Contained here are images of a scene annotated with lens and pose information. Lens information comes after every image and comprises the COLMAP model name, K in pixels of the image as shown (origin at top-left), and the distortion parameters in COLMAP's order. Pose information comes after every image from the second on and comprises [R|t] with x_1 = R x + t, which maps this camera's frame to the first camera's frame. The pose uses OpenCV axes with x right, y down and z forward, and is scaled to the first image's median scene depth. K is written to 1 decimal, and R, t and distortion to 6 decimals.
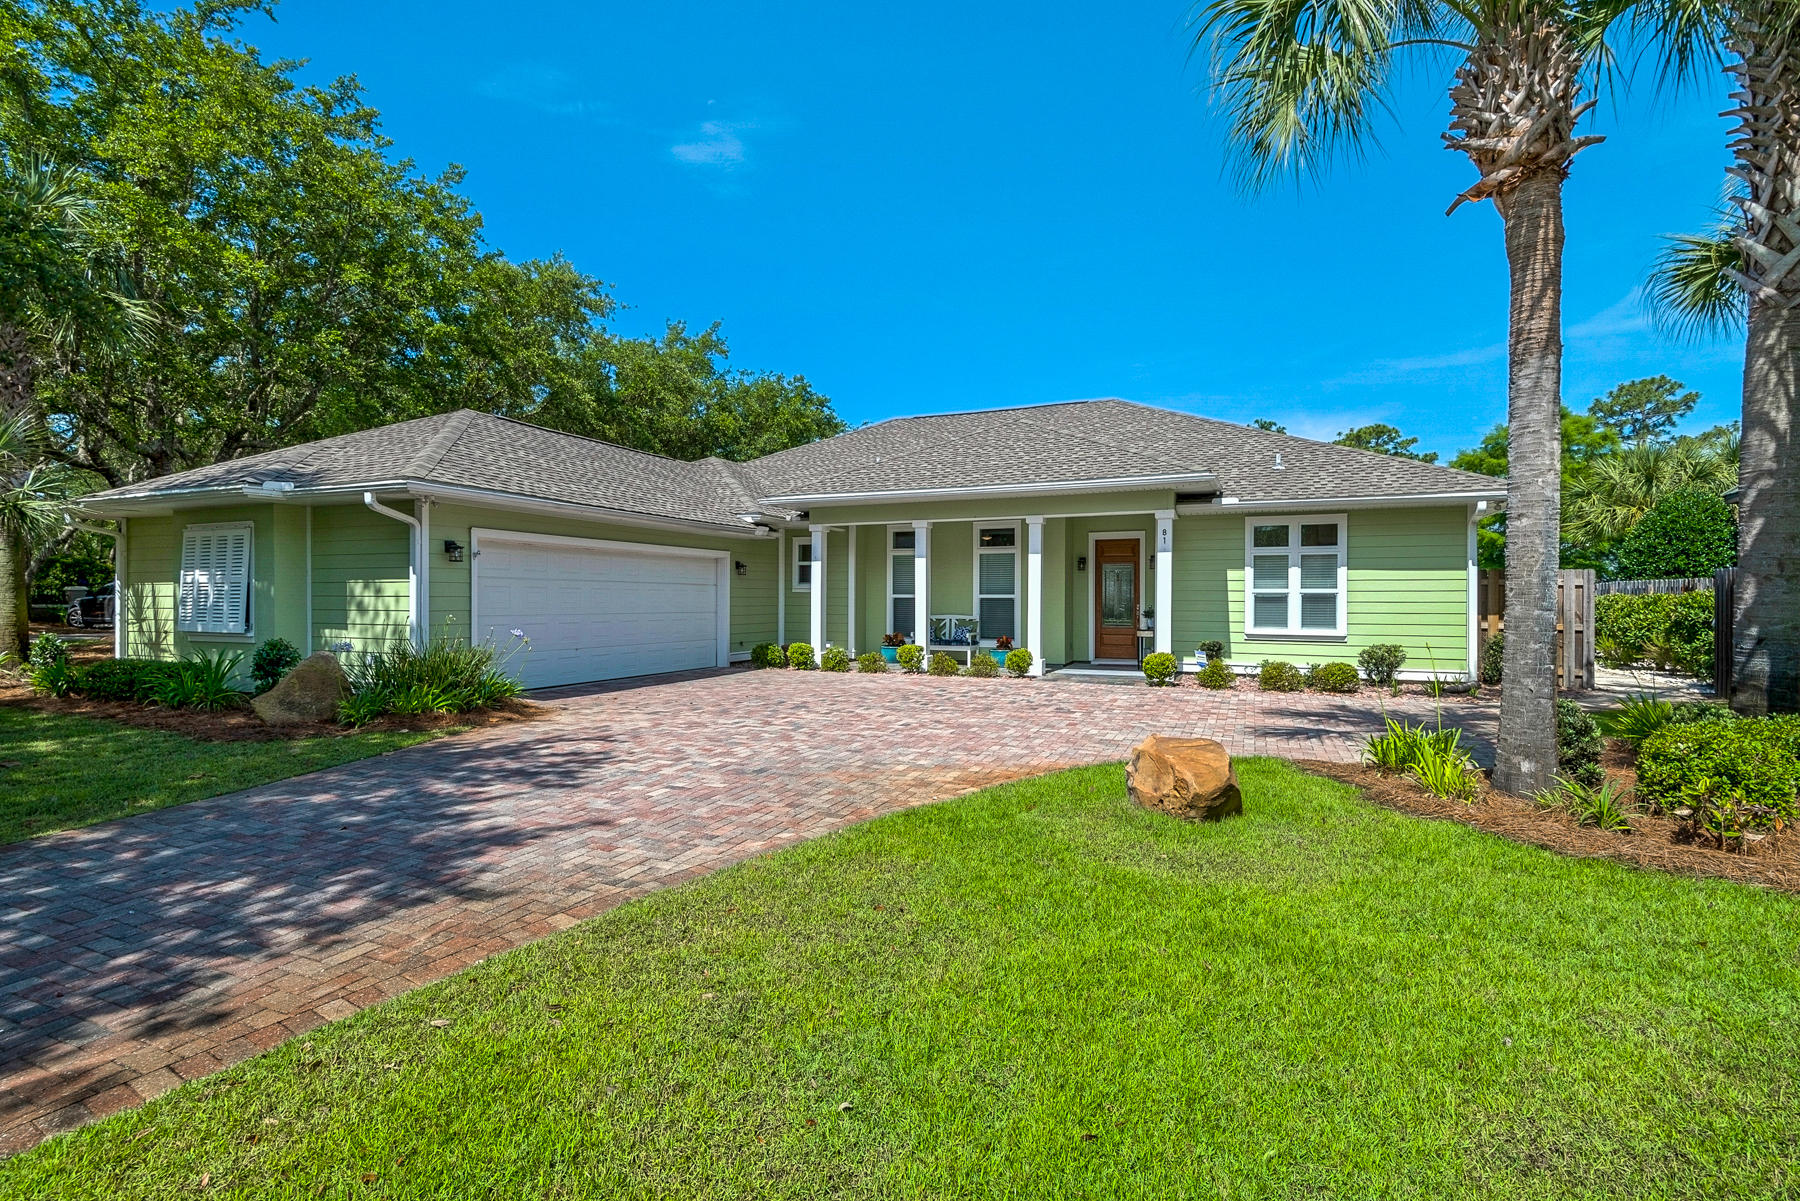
lens RADIAL K [[818.6, 0, 881.5], [0, 818.6, 599.8], [0, 0, 1]] dist [0.013386, -0.007279]
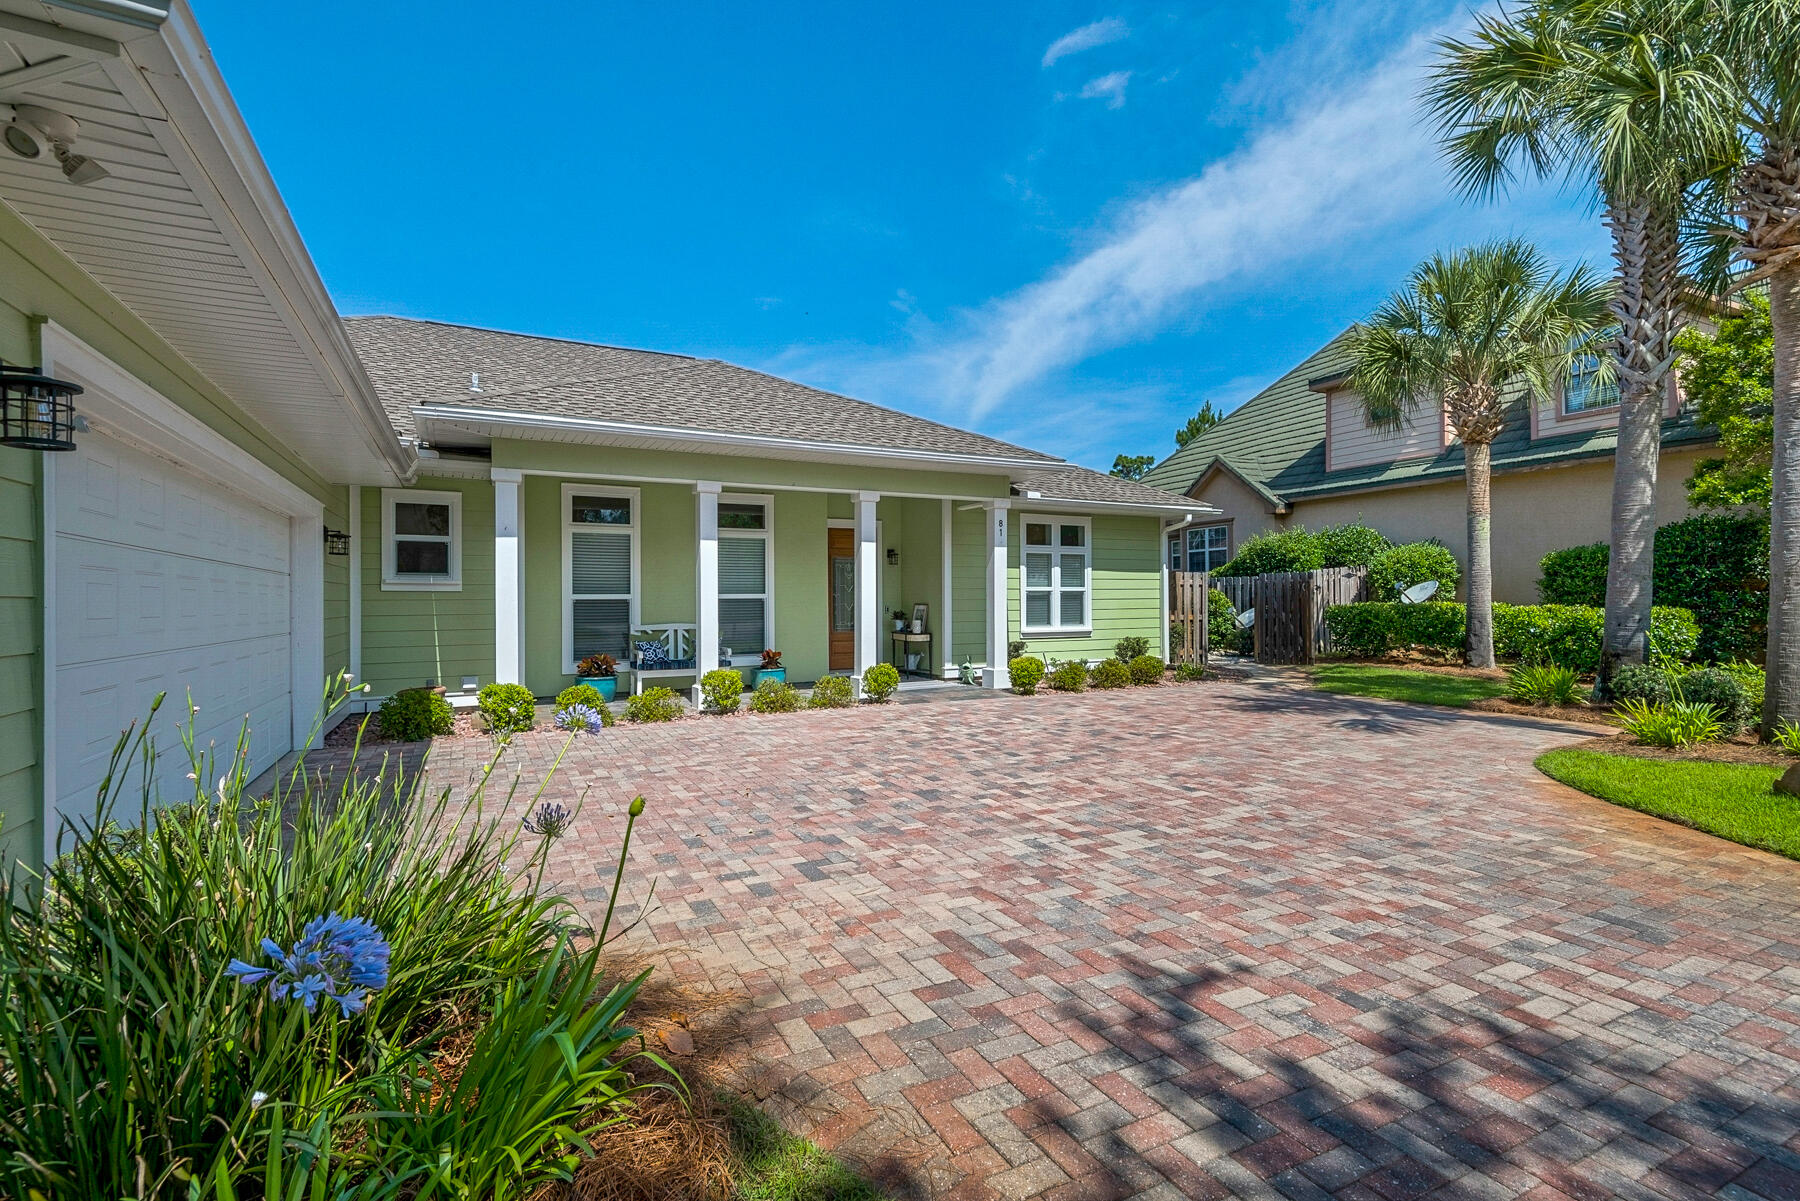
lens RADIAL K [[818.6, 0, 899.2], [0, 818.6, 598.7], [0, 0, 1]] dist [0.013386, -0.007279]
pose [[0.627906, -0.007047, 0.778257, -0.413158], [0.008081, 0.999964, 0.002535, -0.003066], [-0.778247, 0.004697, 0.627940, 0.507477]]
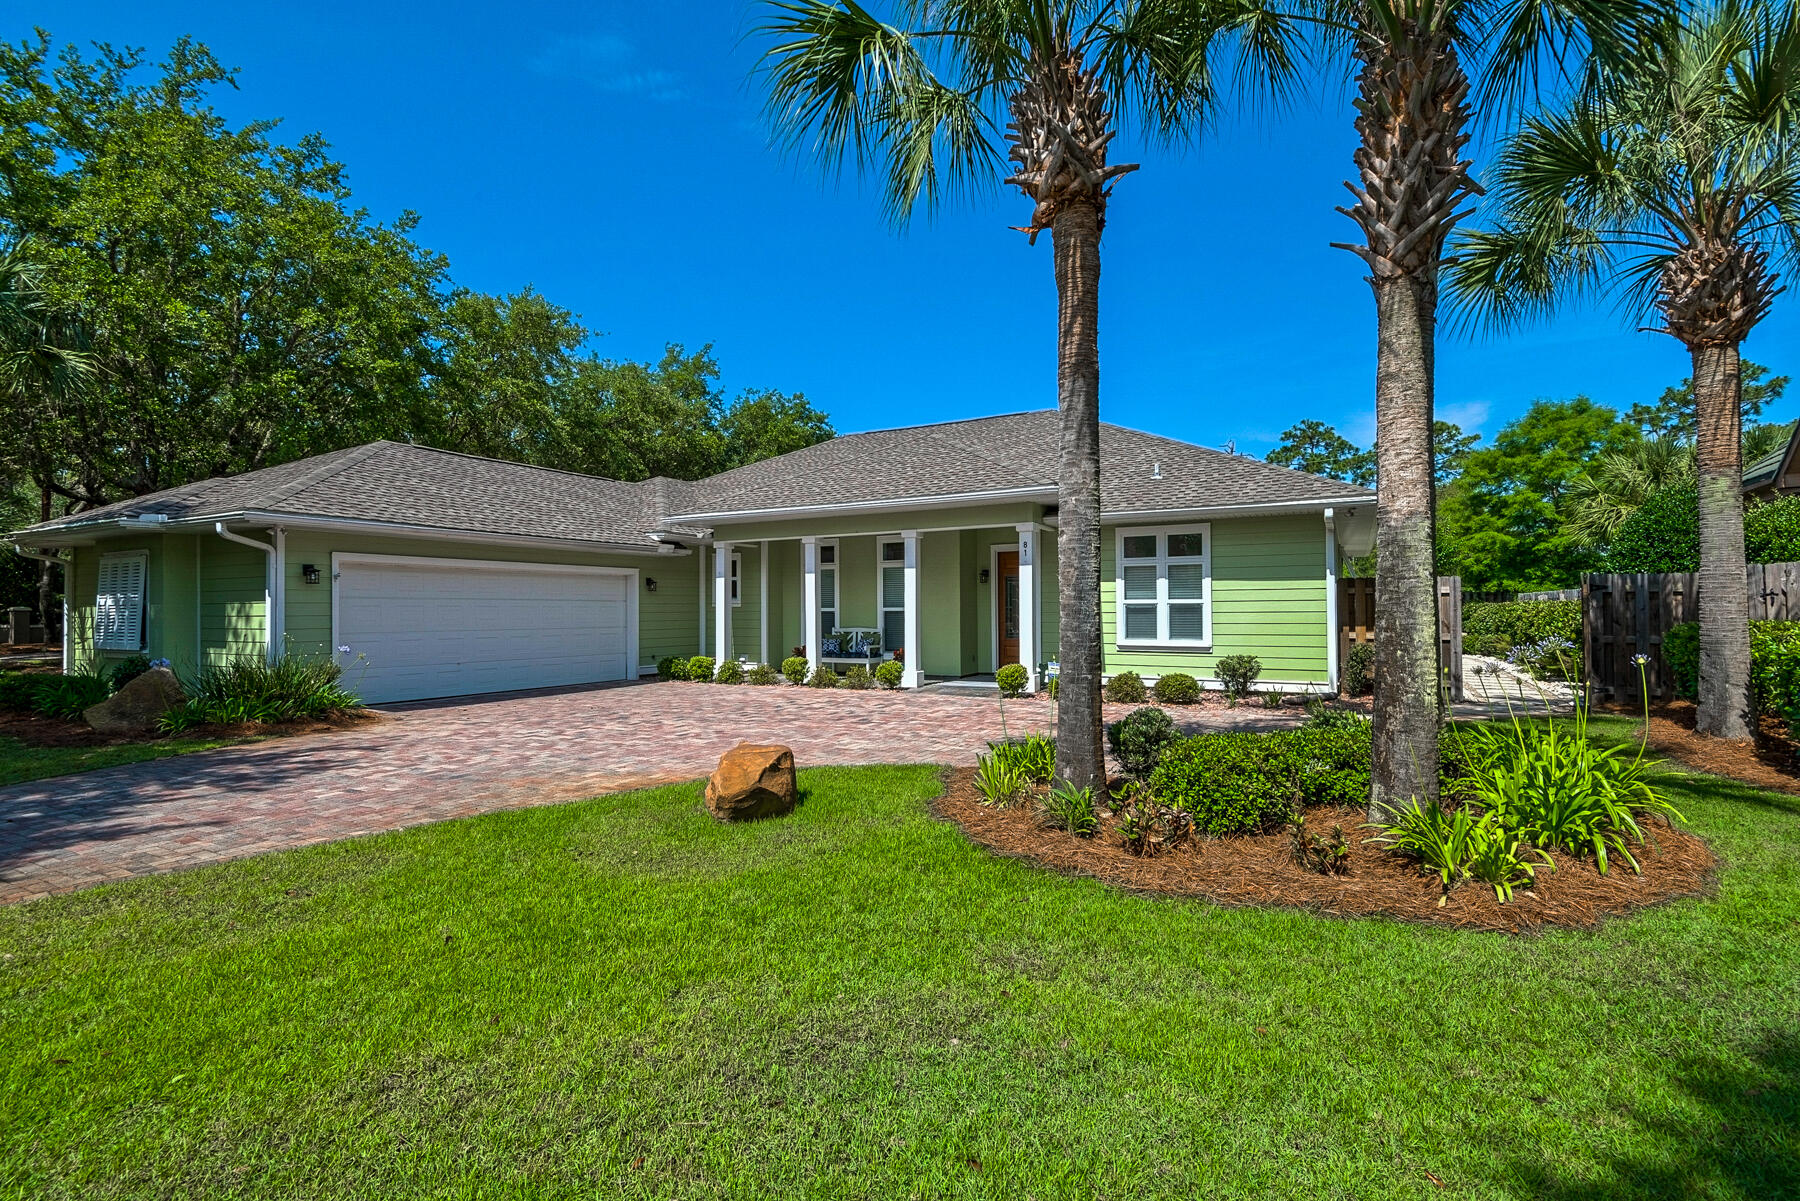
lens RADIAL K [[818.6, 0, 878.1], [0, 818.6, 606.9], [0, 0, 1]] dist [0.013386, -0.007279]
pose [[0.996285, -0.009682, -0.085574, 0.243327], [0.009322, 0.999946, -0.004598, -0.003165], [0.085613, 0.003783, 0.996321, -0.018571]]
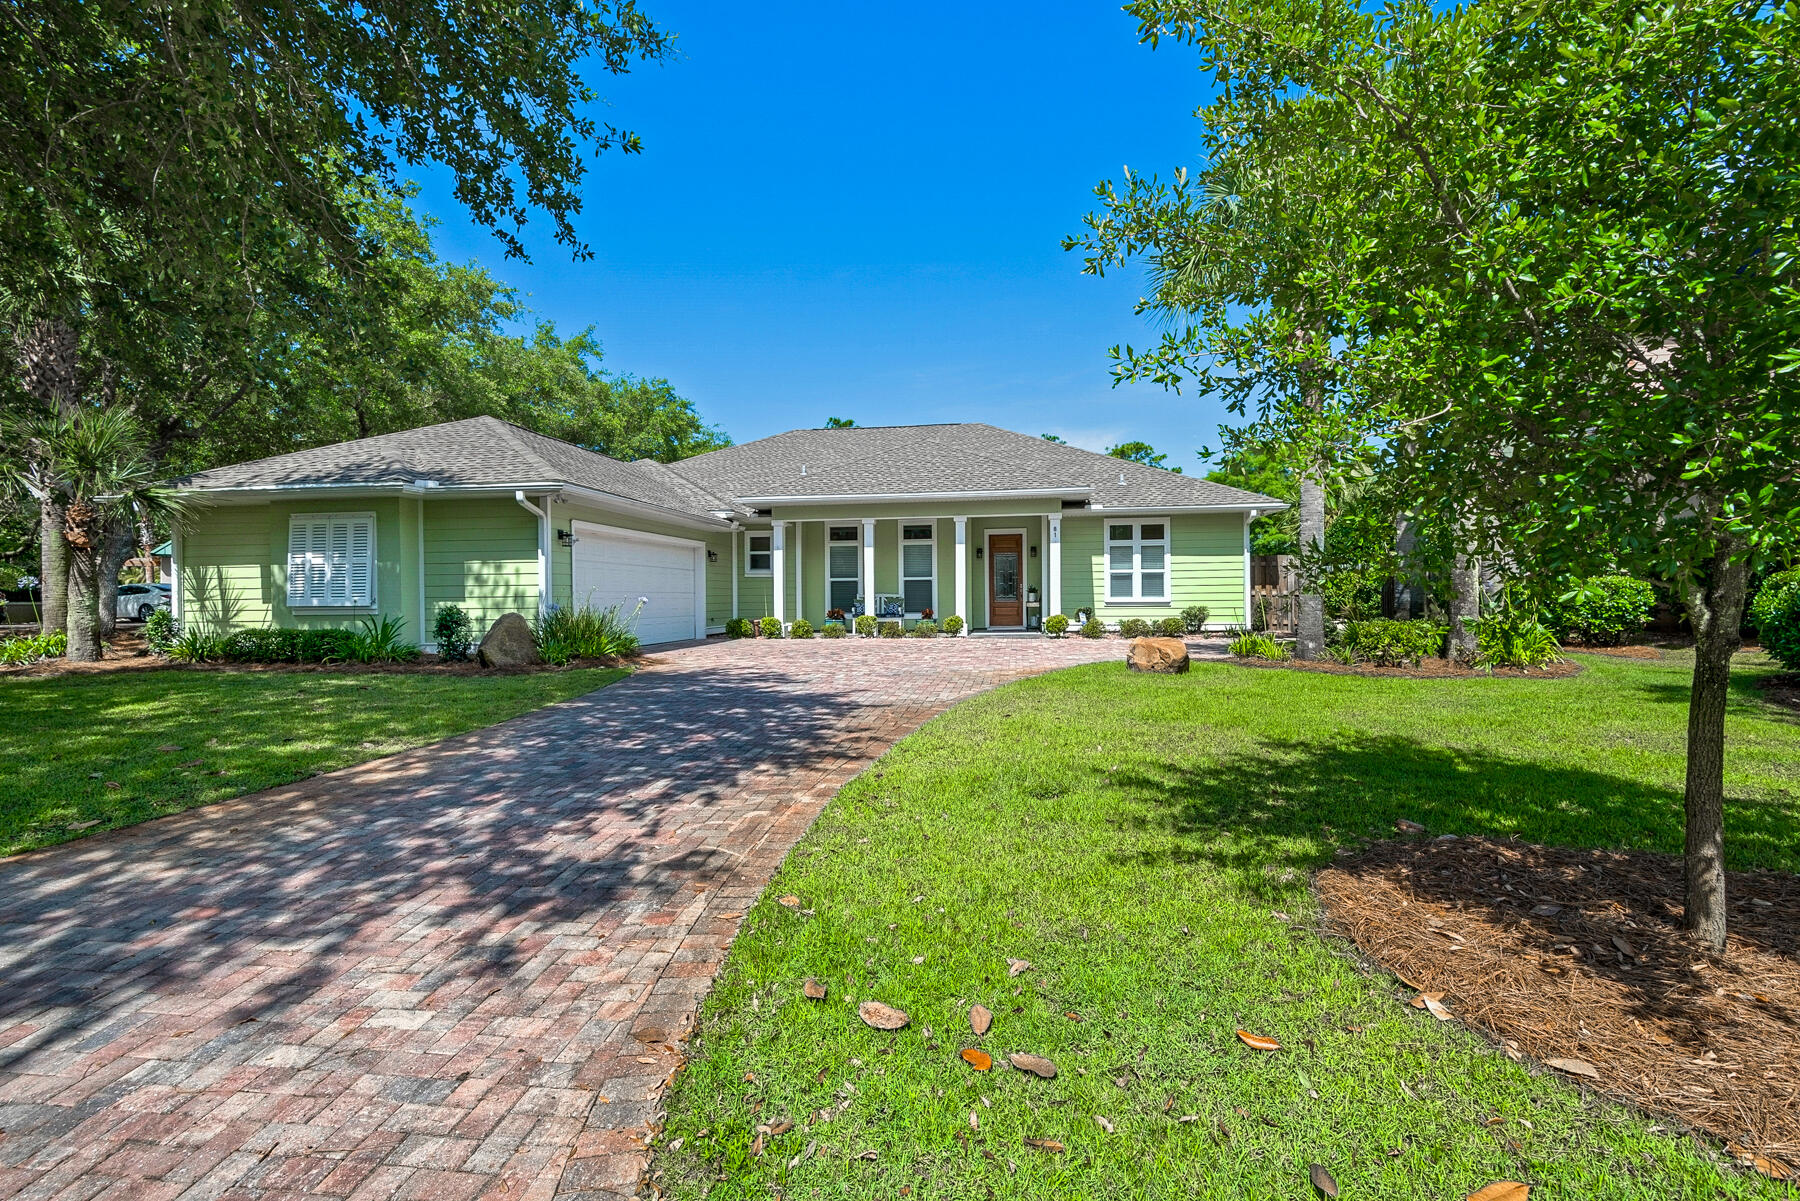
lens RADIAL K [[818.6, 0, 881.0], [0, 818.6, 596.8], [0, 0, 1]] dist [0.013386, -0.007279]
pose [[0.967685, -0.011619, 0.251894, -0.279370], [0.012032, 0.999928, -0.000098, 0.028289], [-0.251874, 0.003126, 0.967755, -0.255022]]
